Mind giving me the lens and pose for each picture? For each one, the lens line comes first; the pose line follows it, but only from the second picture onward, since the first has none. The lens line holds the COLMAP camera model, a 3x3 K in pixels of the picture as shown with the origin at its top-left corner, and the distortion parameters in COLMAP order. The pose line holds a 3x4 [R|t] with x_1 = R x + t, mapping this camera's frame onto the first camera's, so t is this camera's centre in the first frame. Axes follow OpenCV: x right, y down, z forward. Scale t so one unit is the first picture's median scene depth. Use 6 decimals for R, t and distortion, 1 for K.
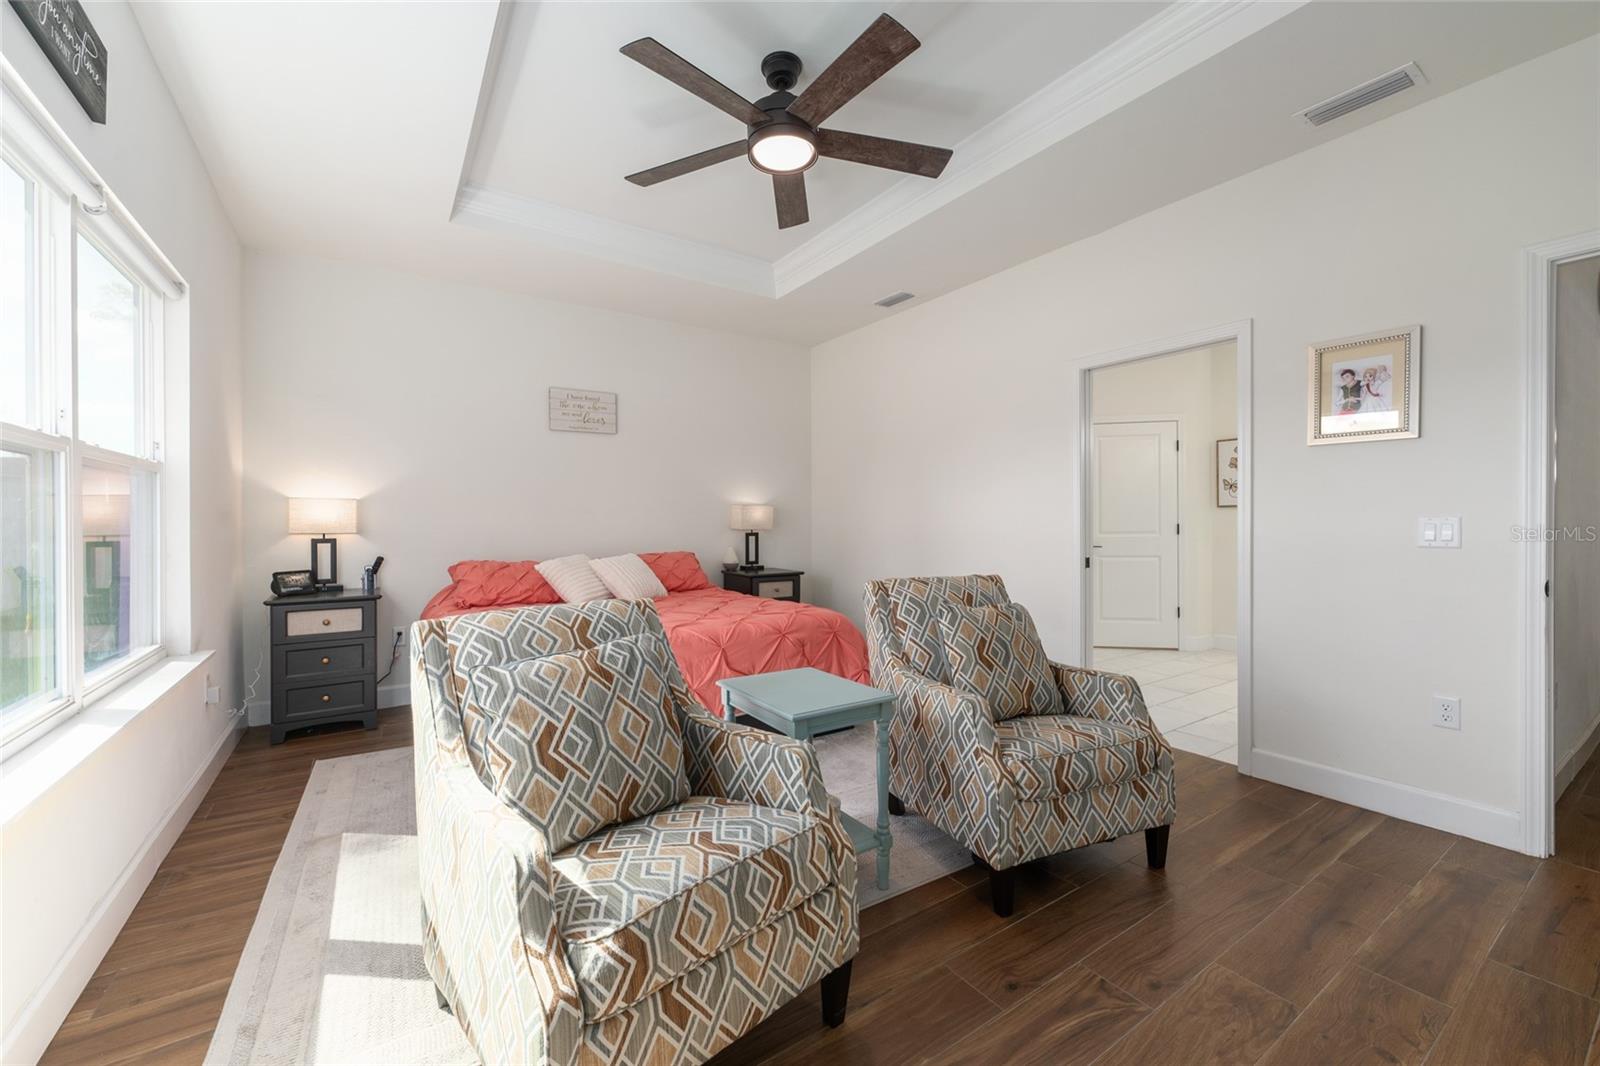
lens RADIAL K [[637.6, 0, 804.6], [0, 637.6, 535.0], [0, 0, 1]] dist [0.001793, -0.000039]
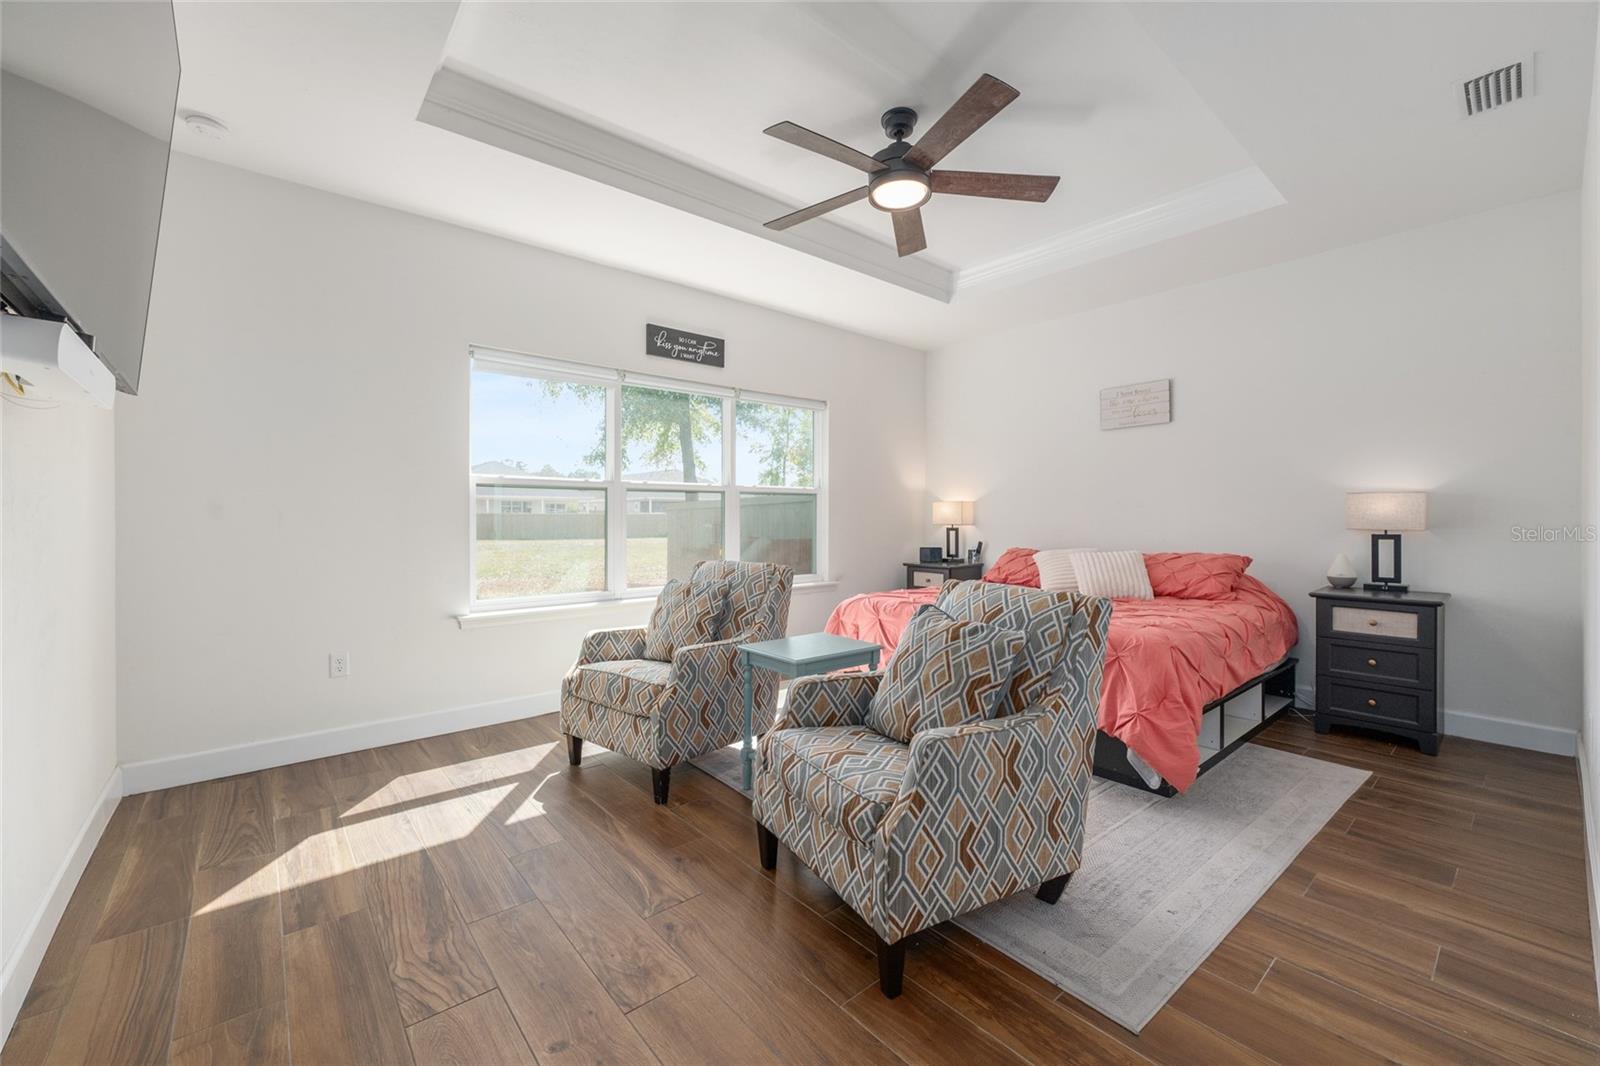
lens RADIAL K [[637.6, 0, 804.6], [0, 637.6, 535.0], [0, 0, 1]] dist [0.001793, -0.000039]
pose [[0.118894, 0.031277, -0.992414, 0.578964], [-0.022238, 0.999337, 0.028831, -0.010283], [0.992658, 0.018641, 0.119510, 0.373765]]
